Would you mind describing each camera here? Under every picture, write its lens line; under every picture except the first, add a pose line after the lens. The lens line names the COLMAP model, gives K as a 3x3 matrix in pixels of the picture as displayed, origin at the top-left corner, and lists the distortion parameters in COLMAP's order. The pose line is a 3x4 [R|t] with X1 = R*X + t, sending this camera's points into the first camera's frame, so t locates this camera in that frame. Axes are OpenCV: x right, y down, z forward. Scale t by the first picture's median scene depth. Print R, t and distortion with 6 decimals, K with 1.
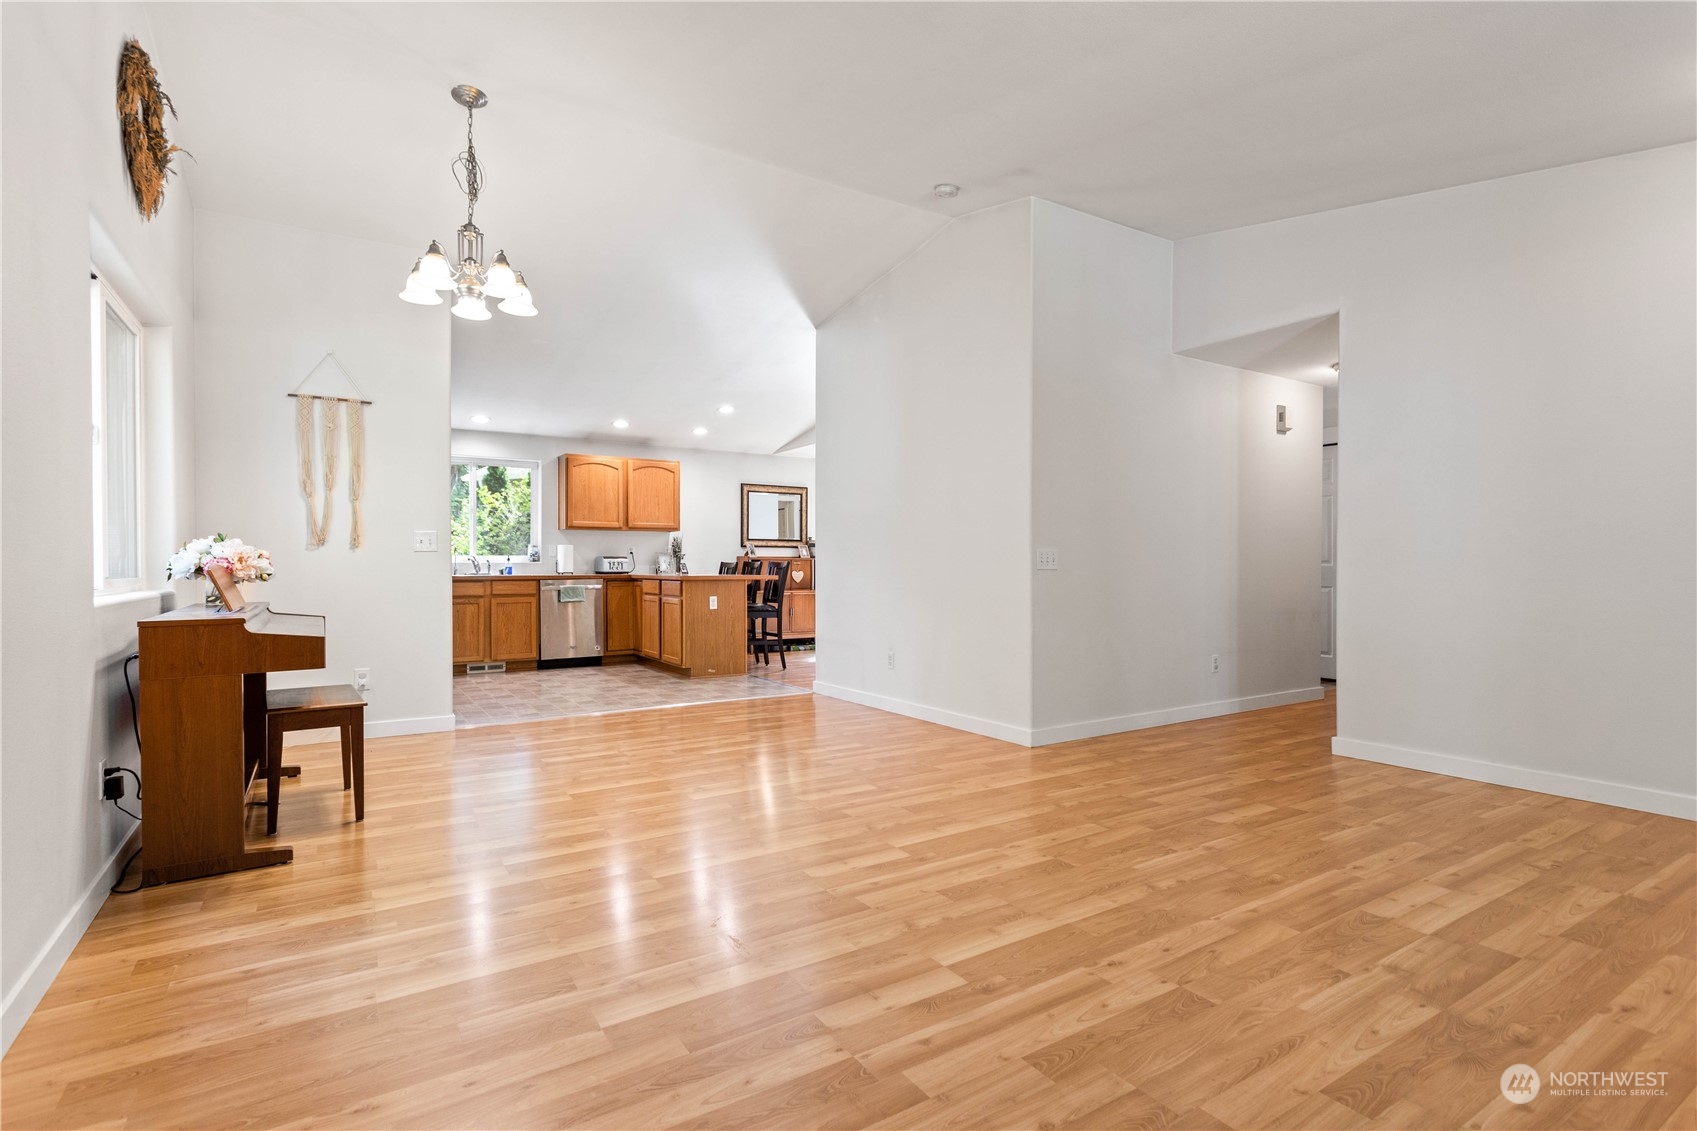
lens RADIAL K [[811.6, 0, 842.3], [0, 811.6, 557.6], [0, 0, 1]] dist [-0.001647, 0.000148]
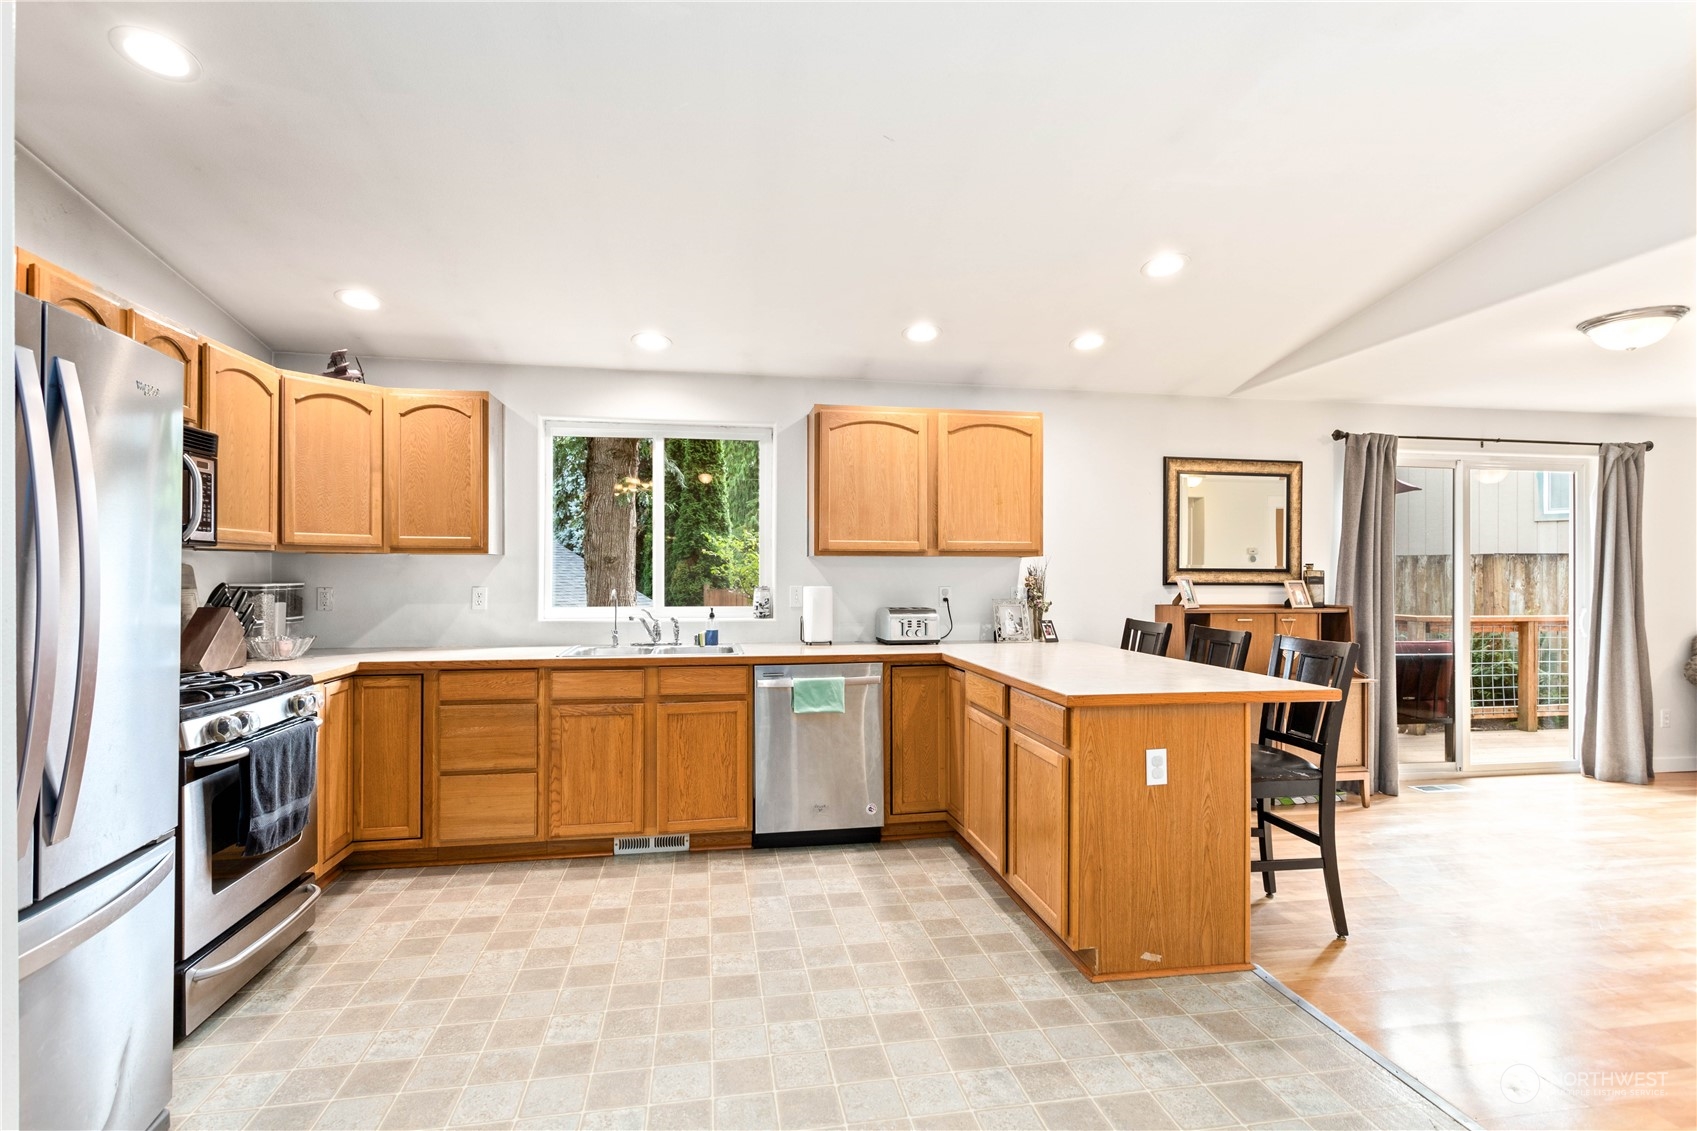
lens RADIAL K [[829.4, 0, 850.7], [0, 829.4, 572.7], [0, 0, 1]] dist [0.001962, 0.000797]
pose [[0.925805, 0.004052, -0.377979, -0.124760], [-0.000501, 0.999955, 0.009494, -0.028795], [0.378000, -0.008601, 0.925766, 0.522131]]
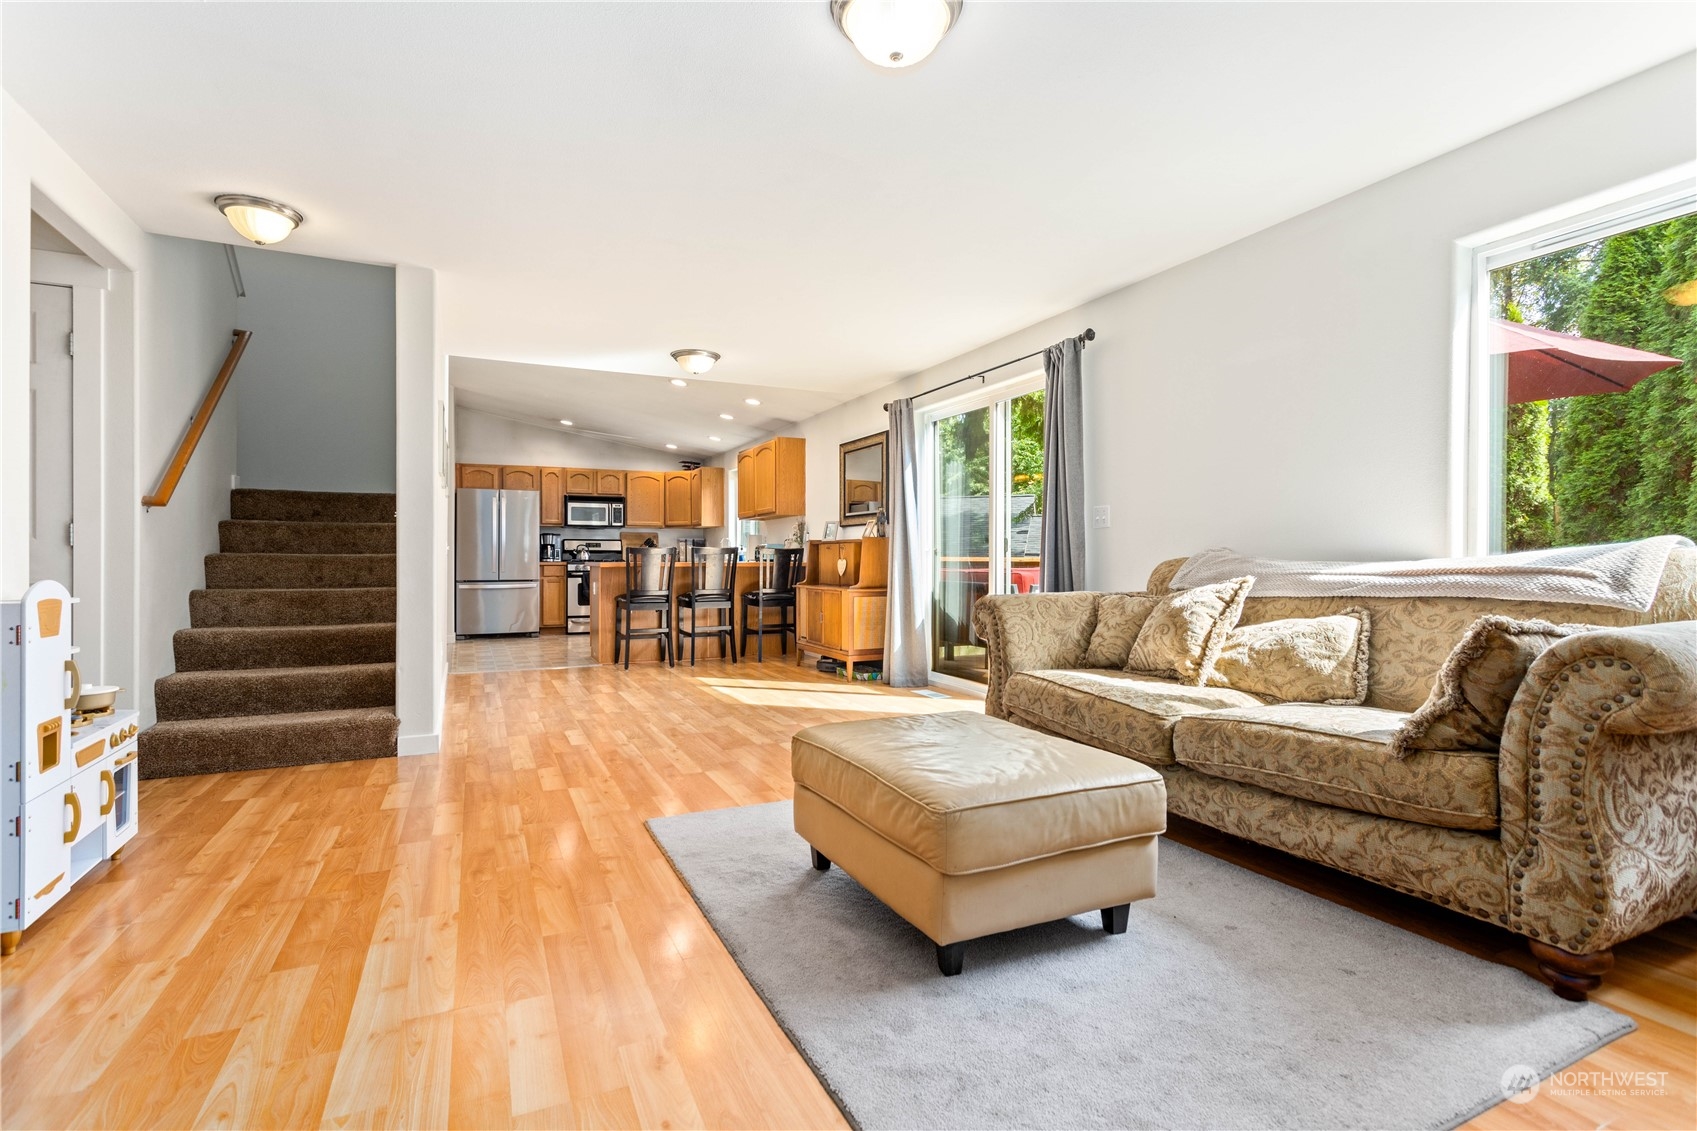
lens RADIAL K [[811.6, 0, 842.3], [0, 811.6, 557.6], [0, 0, 1]] dist [-0.001647, 0.000148]
pose [[-0.126892, -0.002848, -0.991912, 0.715372], [0.010529, 0.999936, -0.004218, 0.020837], [0.991861, -0.010979, -0.126854, 1.240885]]
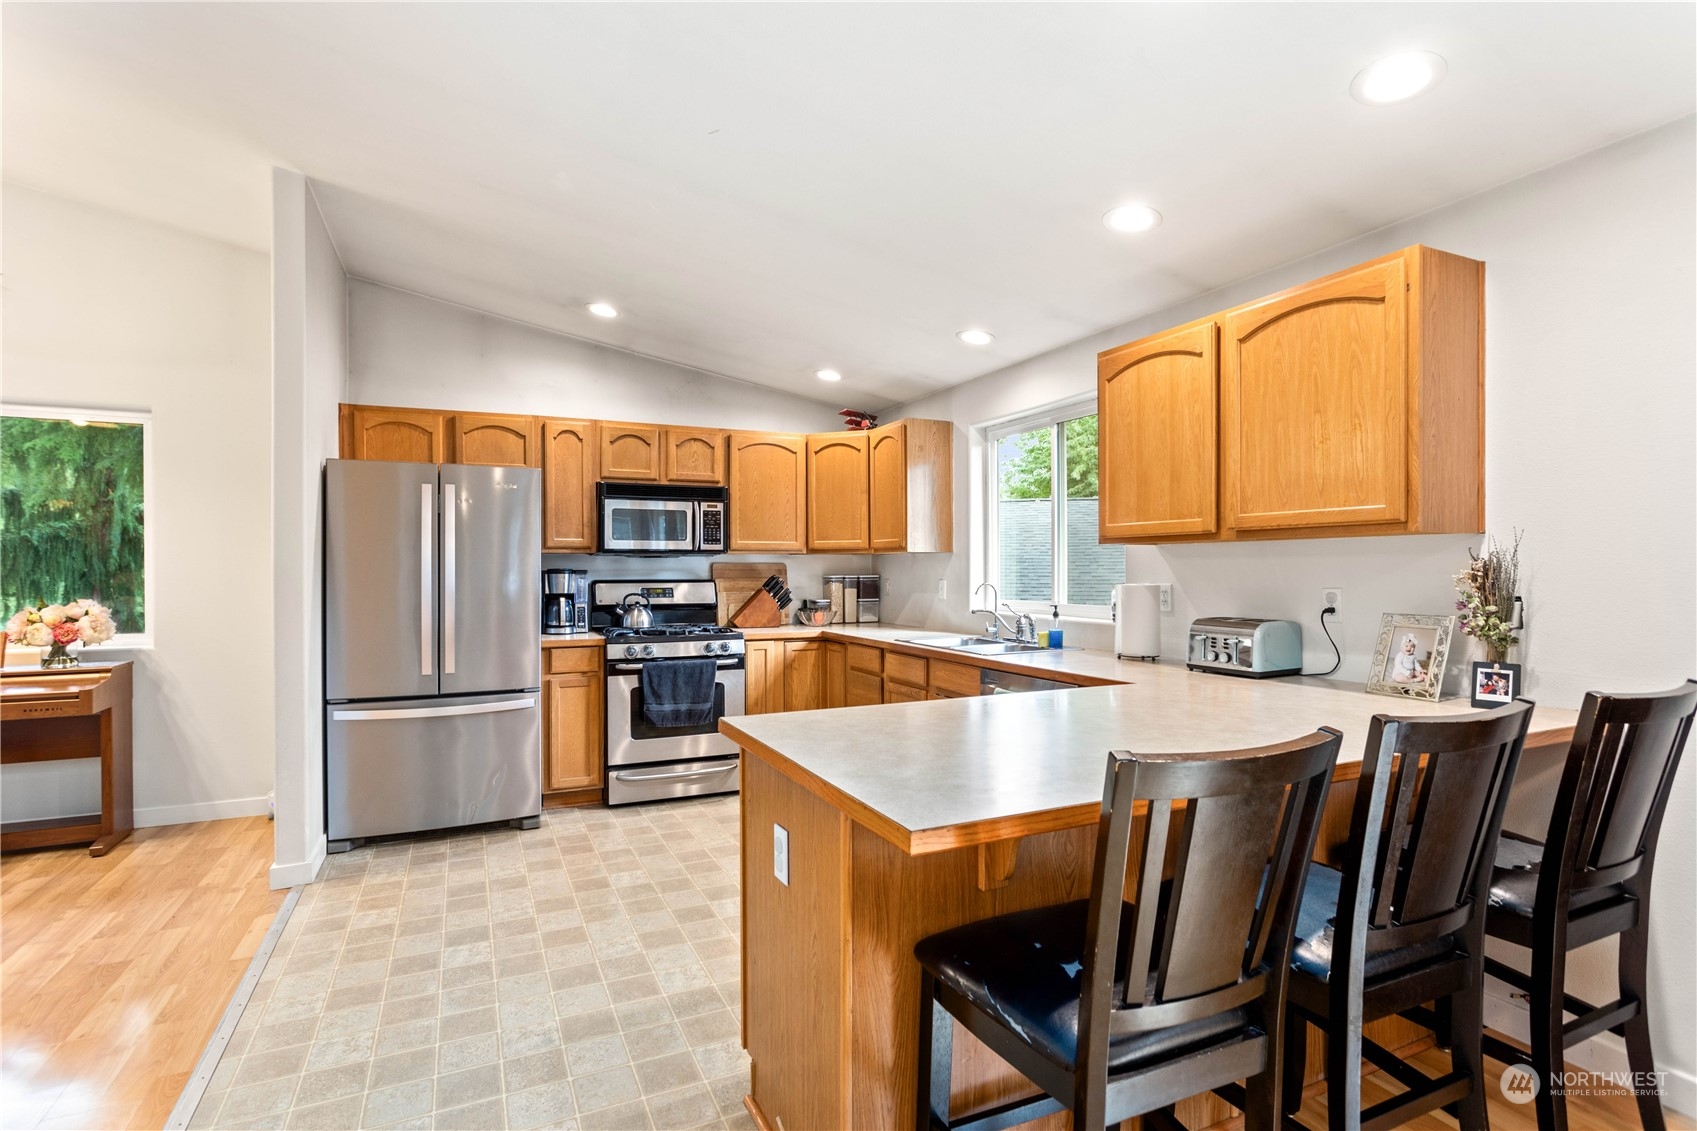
lens RADIAL K [[823.8, 0, 835.0], [0, 823.8, 567.2], [0, 0, 1]] dist [-0.022195, 0.000367]
pose [[-0.138367, 0.000730, -0.990381, 0.068285], [0.011182, 0.999937, -0.000825, -0.024746], [0.990318, -0.011188, -0.138366, 0.899536]]
